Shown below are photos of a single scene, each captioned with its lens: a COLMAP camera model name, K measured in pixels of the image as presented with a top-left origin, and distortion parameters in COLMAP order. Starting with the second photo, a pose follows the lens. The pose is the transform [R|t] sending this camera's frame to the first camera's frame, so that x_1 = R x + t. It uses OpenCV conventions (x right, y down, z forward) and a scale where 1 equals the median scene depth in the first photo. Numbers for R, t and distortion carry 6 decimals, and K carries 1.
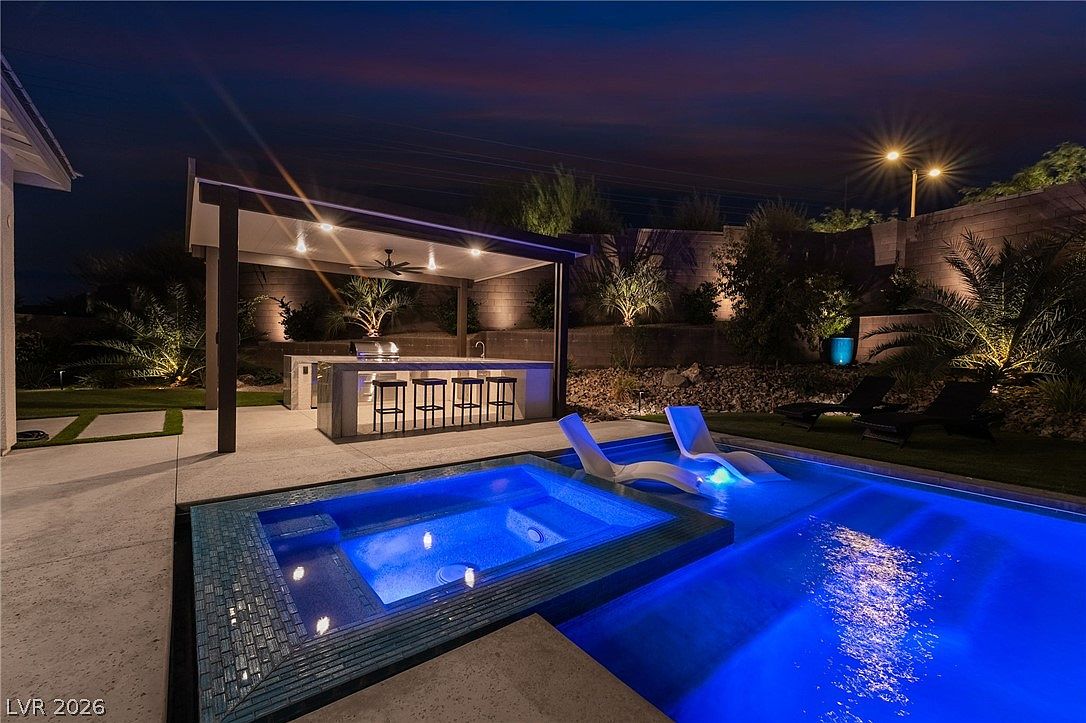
lens RADIAL K [[452.7, 0, 543.0], [0, 452.7, 361.5], [0, 0, 1]] dist [0.001455, 0.000244]
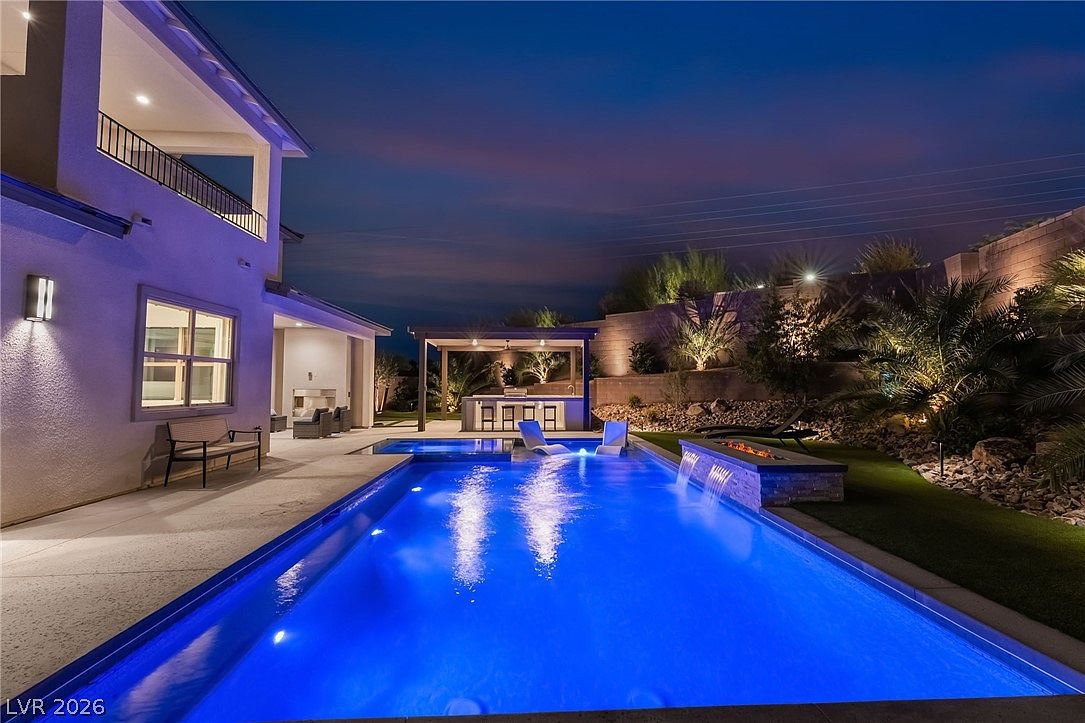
lens RADIAL K [[452.3, 0, 542.5], [0, 452.3, 361.5], [0, 0, 1]] dist [0.001455, 0.000244]
pose [[0.818536, -0.052278, -0.572072, 0.529850], [-0.003646, 0.995358, -0.096176, 0.019336], [0.574444, 0.080809, 0.814545, -0.284509]]
